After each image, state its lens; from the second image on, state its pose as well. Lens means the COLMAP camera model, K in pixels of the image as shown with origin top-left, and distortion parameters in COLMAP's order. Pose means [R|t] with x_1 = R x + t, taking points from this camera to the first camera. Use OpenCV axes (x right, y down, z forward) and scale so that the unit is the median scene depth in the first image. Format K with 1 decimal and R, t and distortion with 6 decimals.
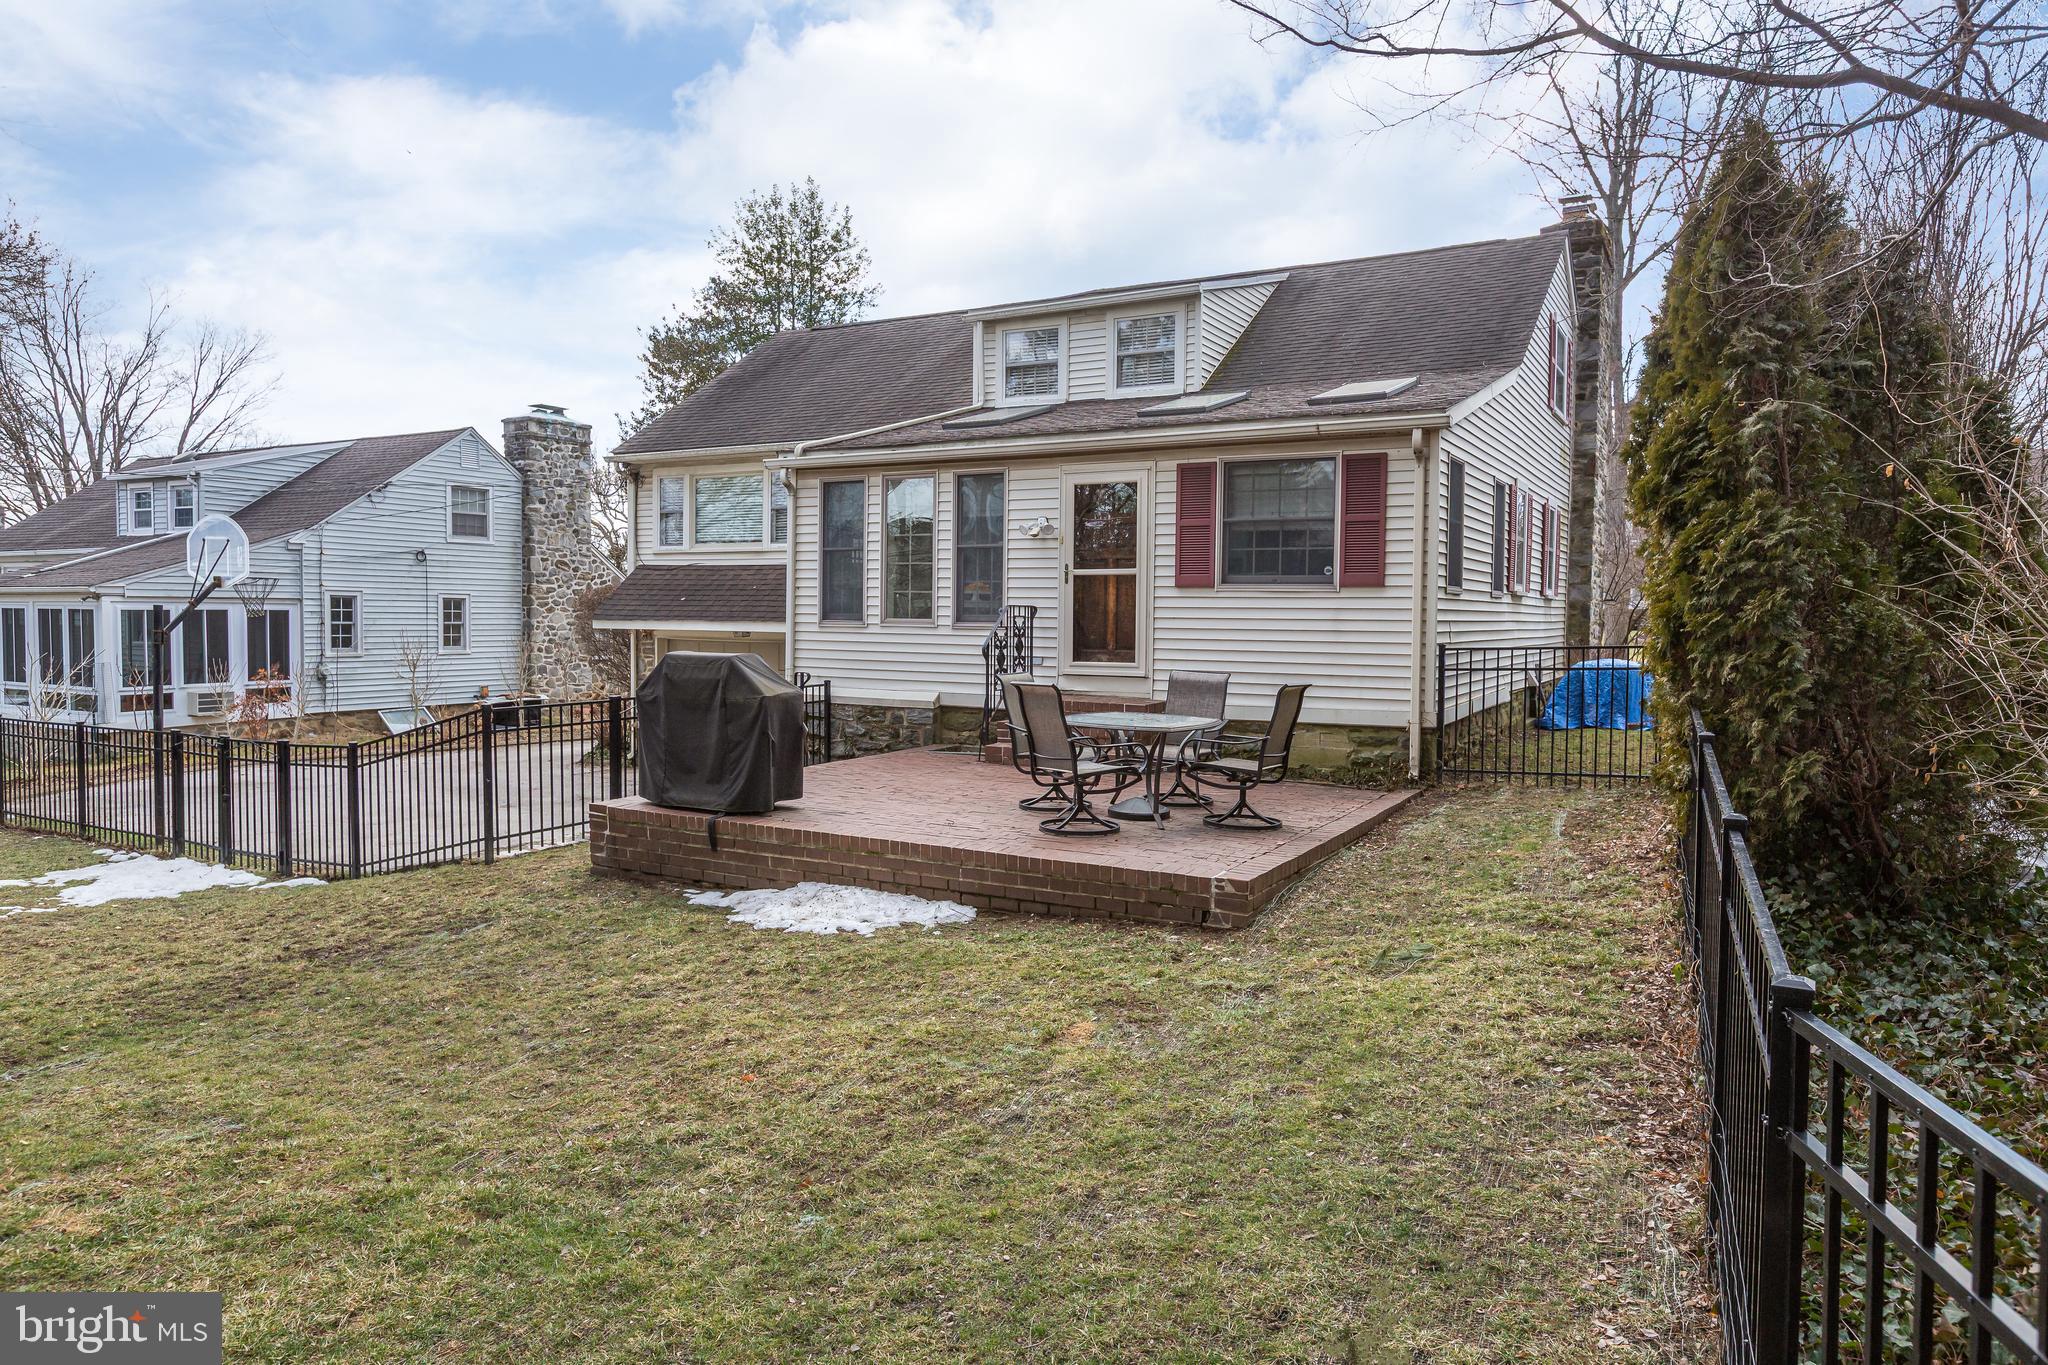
lens RADIAL K [[1313.7, 0, 1023.2], [0, 1313.7, 680.2], [0, 0, 1]] dist [0.003448, -0.001342]
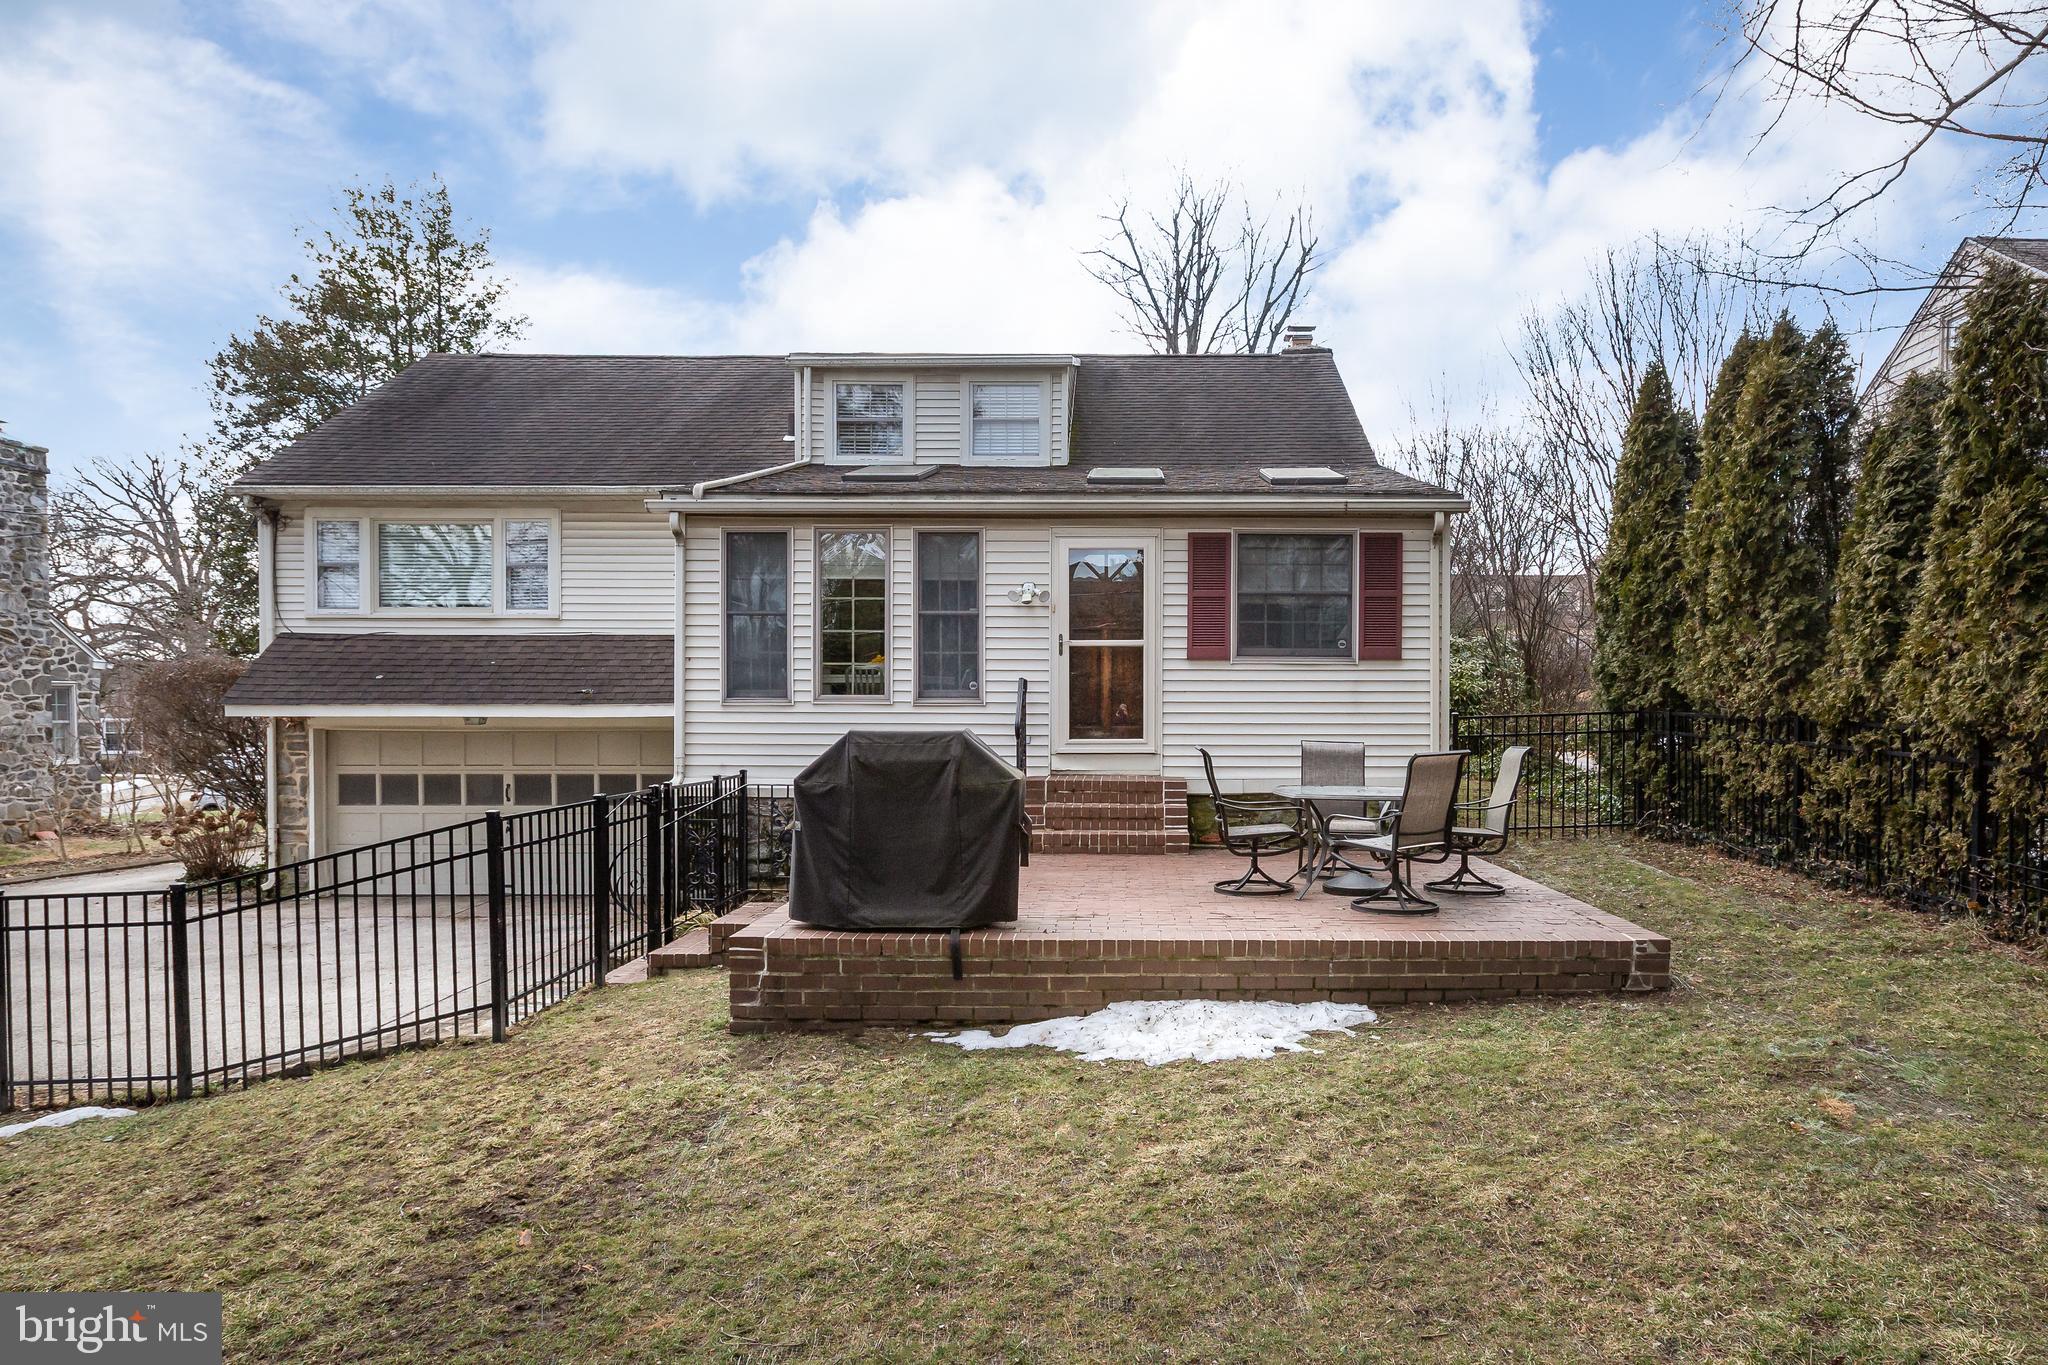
lens RADIAL K [[1252.0, 0, 1023.1], [0, 1252.0, 751.3], [0, 0, 1]] dist [-0.001862, 0.000244]
pose [[0.865004, -0.023814, 0.501200, -0.442900], [0.032656, 0.999427, -0.008874, 0.001175], [-0.500702, 0.024043, 0.865286, 0.254762]]
